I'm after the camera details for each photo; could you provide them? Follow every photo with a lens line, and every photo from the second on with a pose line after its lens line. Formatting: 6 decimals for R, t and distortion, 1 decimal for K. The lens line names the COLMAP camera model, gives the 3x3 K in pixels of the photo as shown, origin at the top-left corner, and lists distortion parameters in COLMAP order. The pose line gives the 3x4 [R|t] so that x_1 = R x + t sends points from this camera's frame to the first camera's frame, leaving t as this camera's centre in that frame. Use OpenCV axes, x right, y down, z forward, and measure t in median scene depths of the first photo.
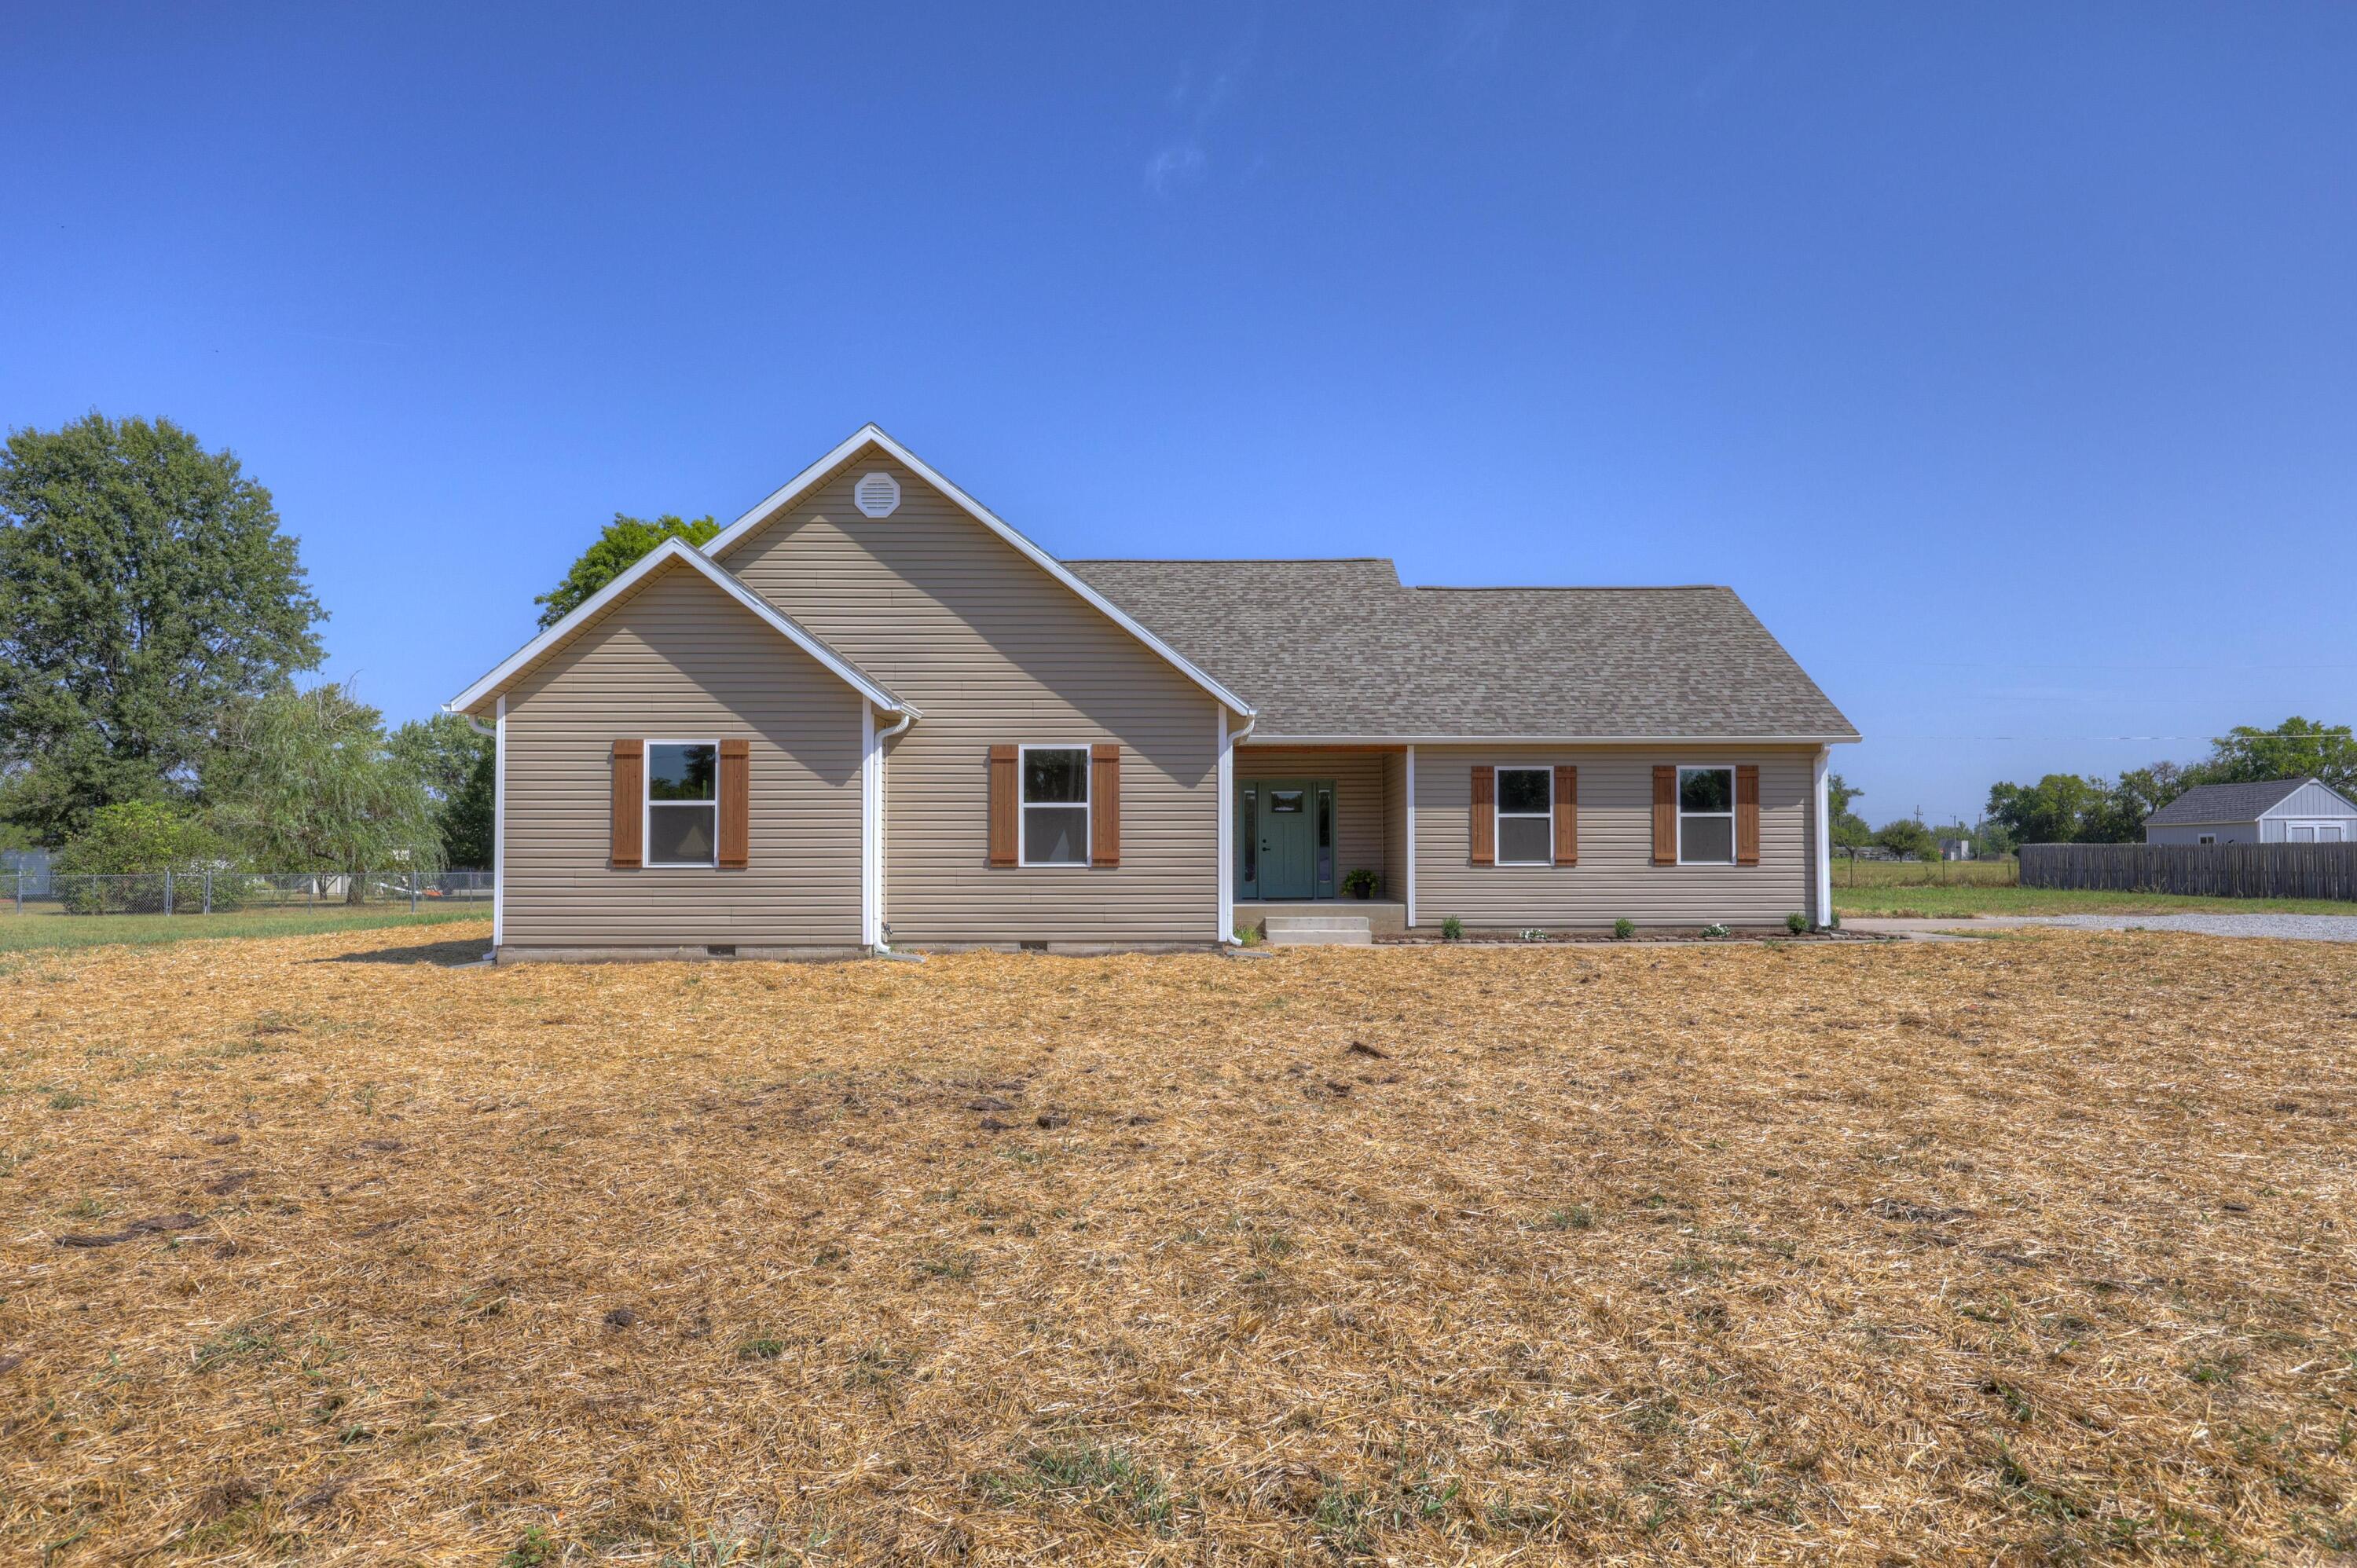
lens RADIAL K [[1294.8, 0, 1219.8], [0, 1294.8, 865.7], [0, 0, 1]] dist [-0.002978, -0.001408]
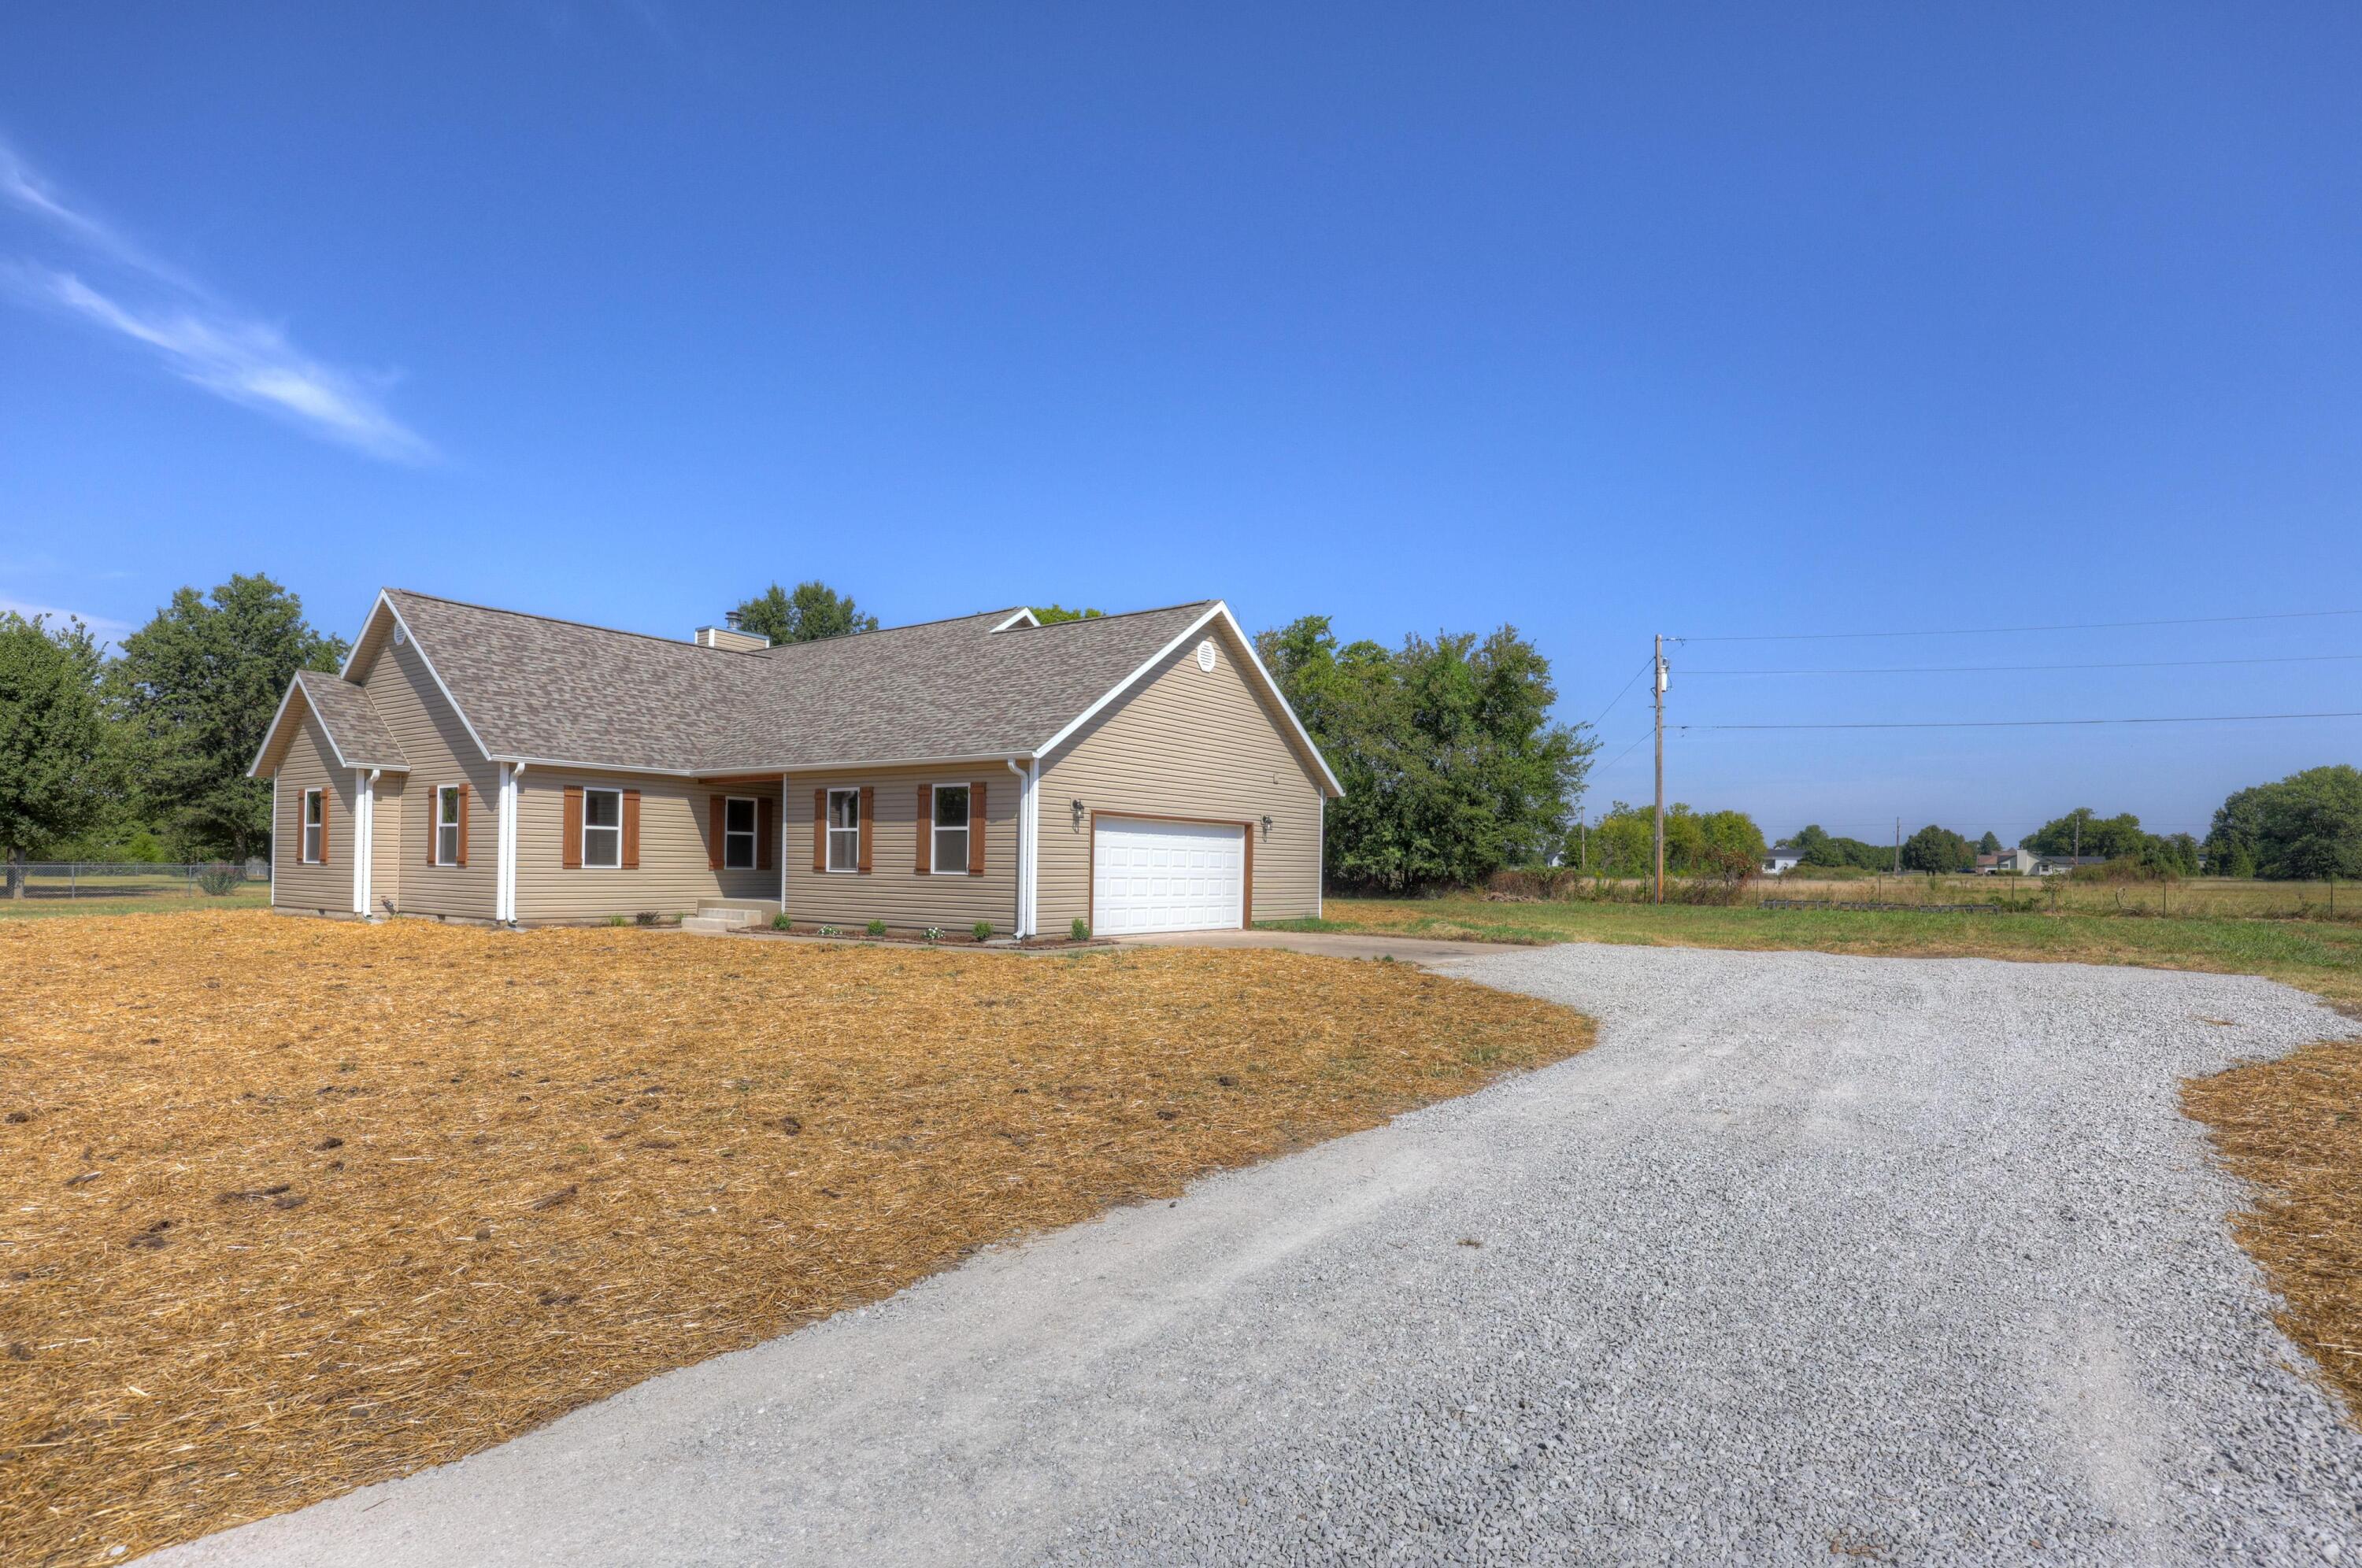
lens RADIAL K [[1152.6, 0, 1209.4], [0, 1152.6, 856.8], [0, 0, 1]] dist [-0.008286, -0.000070]
pose [[0.825747, 0.008508, -0.563977, 1.103922], [-0.017354, 0.999796, -0.010326, -0.008987], [0.563774, 0.018314, 0.825726, 0.321486]]
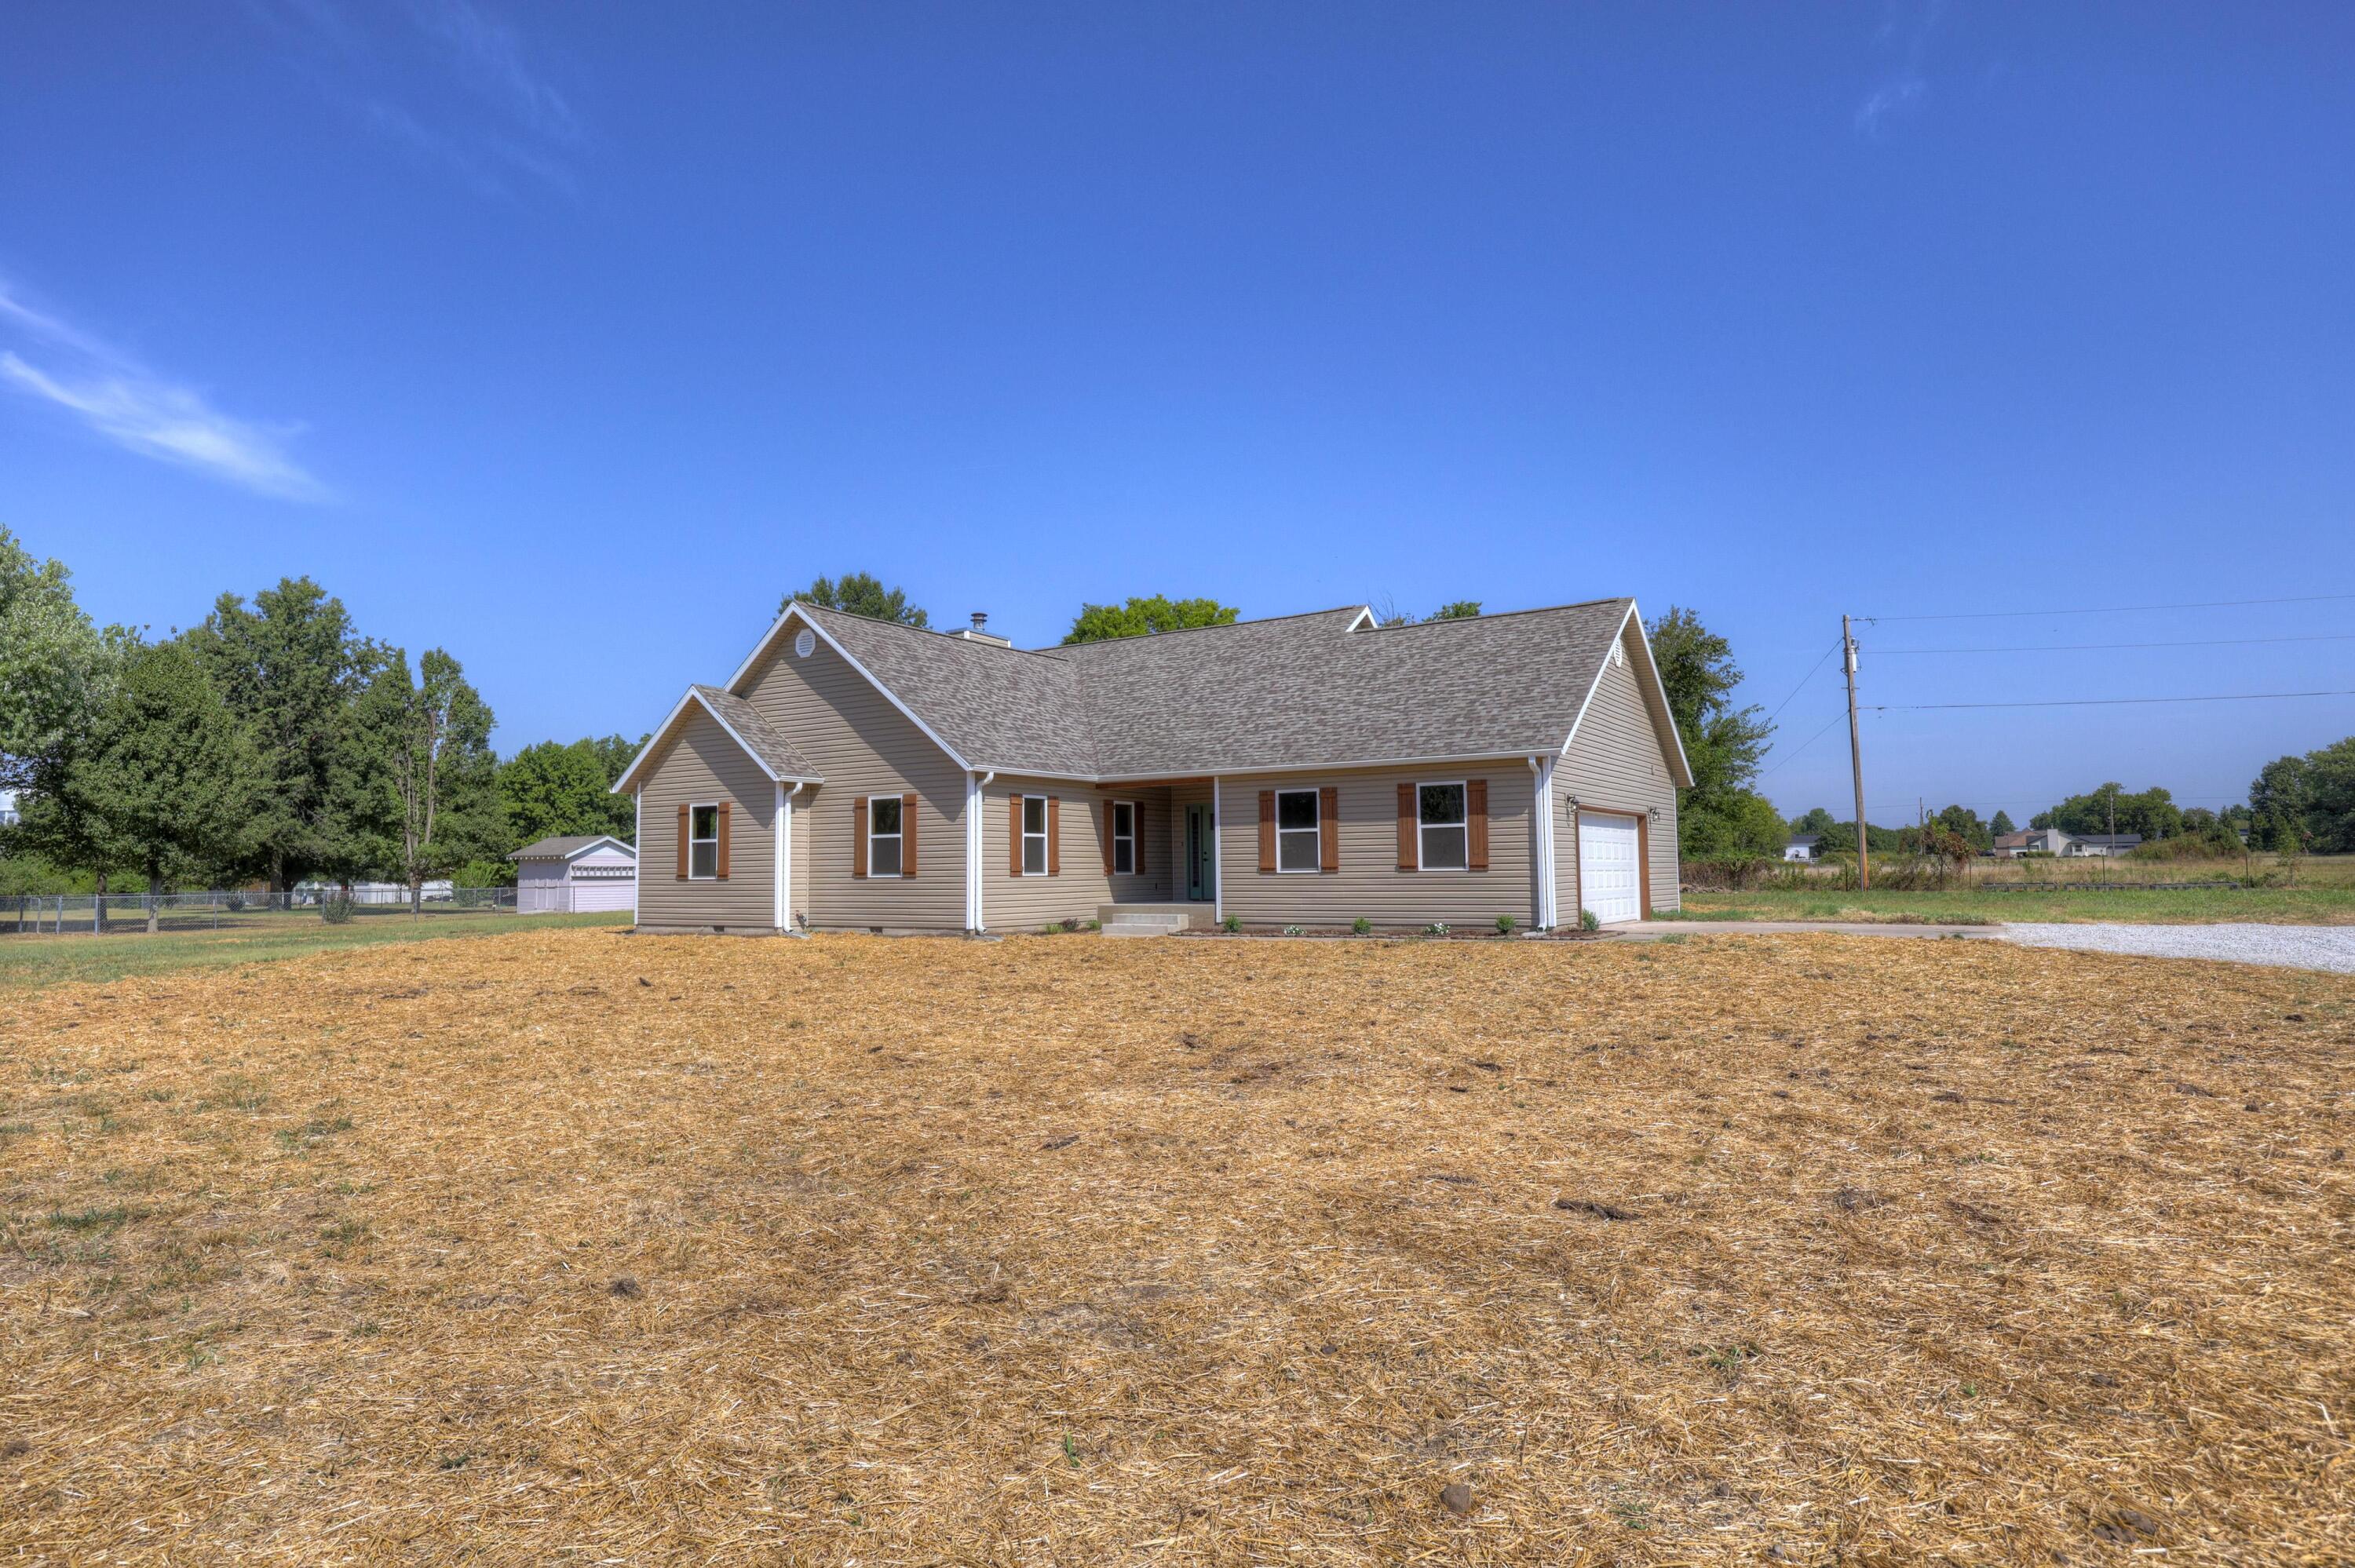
lens RADIAL K [[1278.8, 0, 1189.3], [0, 1278.8, 772.6], [0, 0, 1]] dist [-0.006918, -0.001725]
pose [[0.843243, -0.050145, -0.535188, 0.785581], [0.009198, 0.996840, -0.078907, 0.000355], [0.537454, 0.061616, 0.841039, -0.050593]]
